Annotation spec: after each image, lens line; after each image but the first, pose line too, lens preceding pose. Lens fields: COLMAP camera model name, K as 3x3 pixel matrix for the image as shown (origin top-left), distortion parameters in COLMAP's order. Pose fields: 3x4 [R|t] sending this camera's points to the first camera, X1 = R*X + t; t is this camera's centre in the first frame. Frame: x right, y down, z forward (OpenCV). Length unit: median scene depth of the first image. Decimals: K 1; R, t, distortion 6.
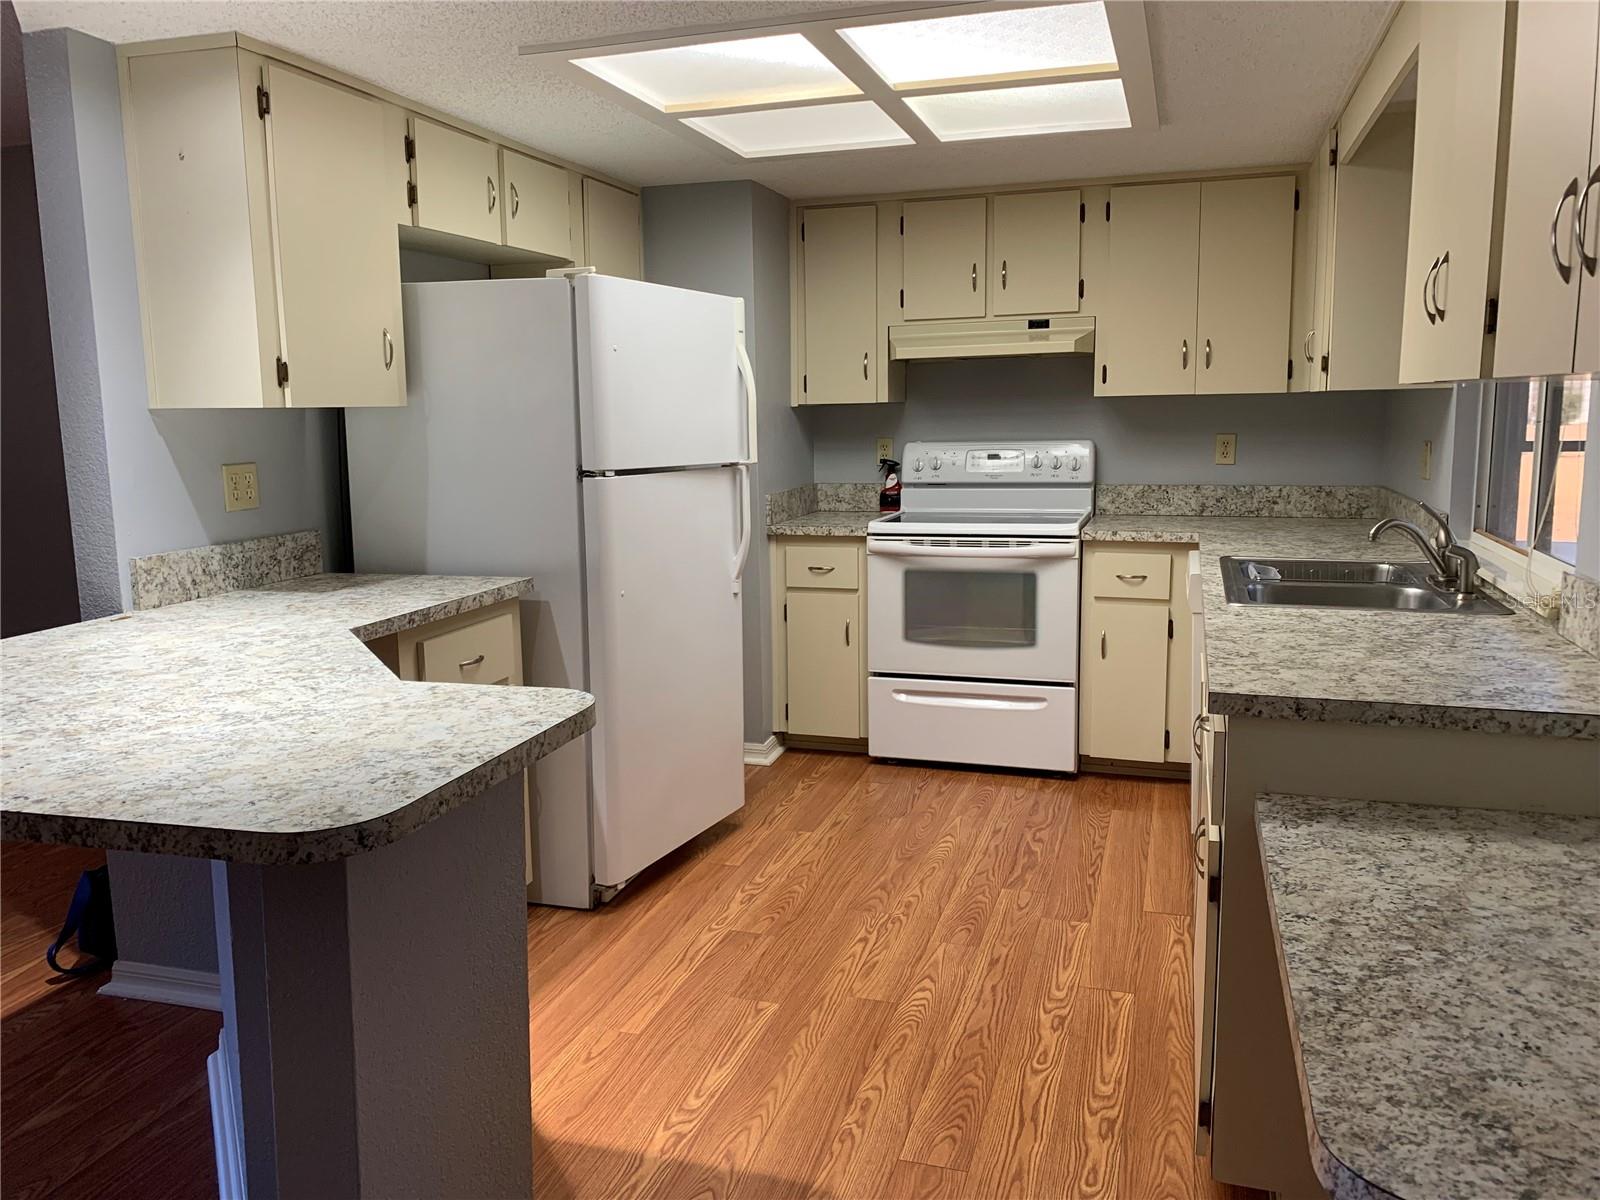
lens RADIAL K [[1224.4, 0, 793.6], [0, 1224.4, 591.5], [0, 0, 1]] dist [0.052207, -0.066787]
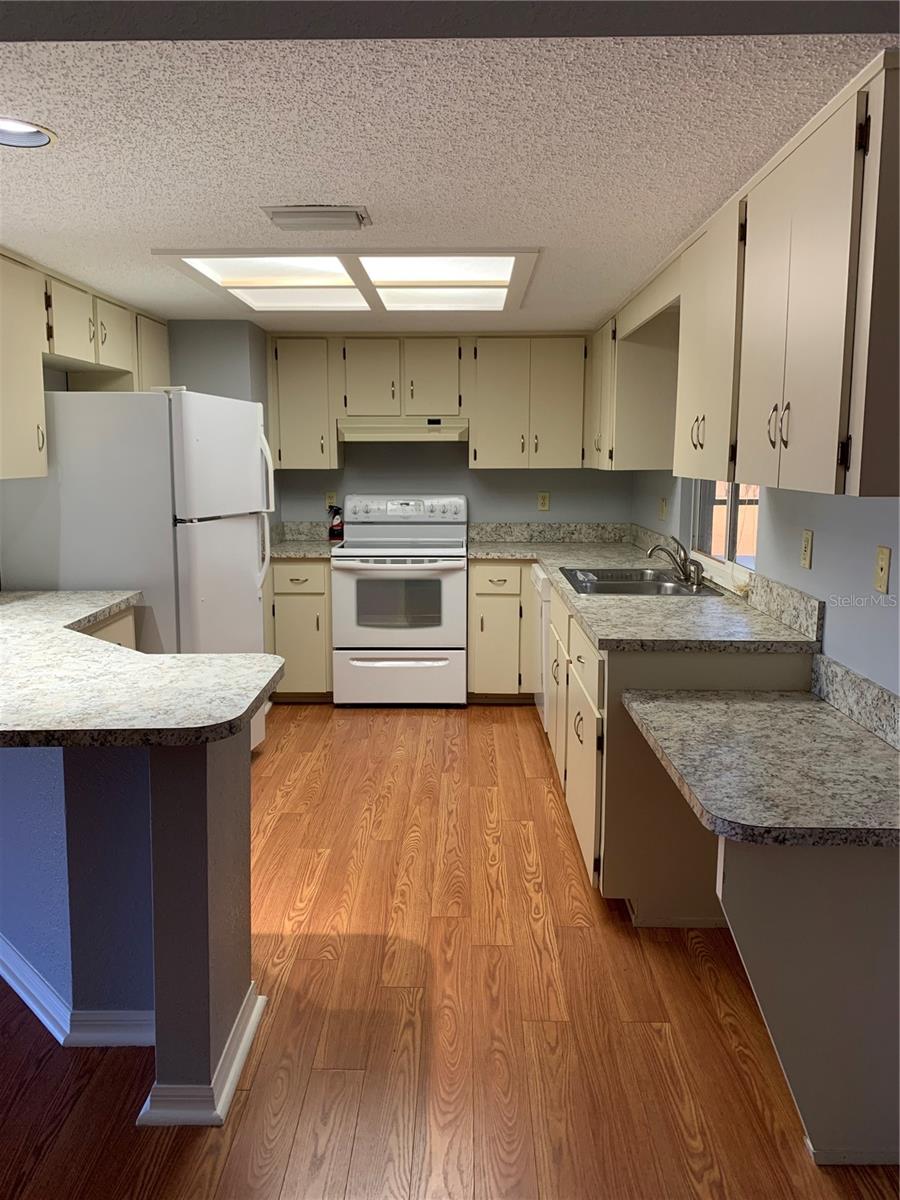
lens RADIAL K [[918.3, 0, 443.5], [0, 918.3, 590.7], [0, 0, 1]] dist [0.052207, -0.066787]
pose [[0.959242, -0.027333, 0.281261, -0.178238], [0.028486, 0.999594, -0.000012, -0.000661], [-0.281146, 0.008024, 0.959631, -0.186160]]
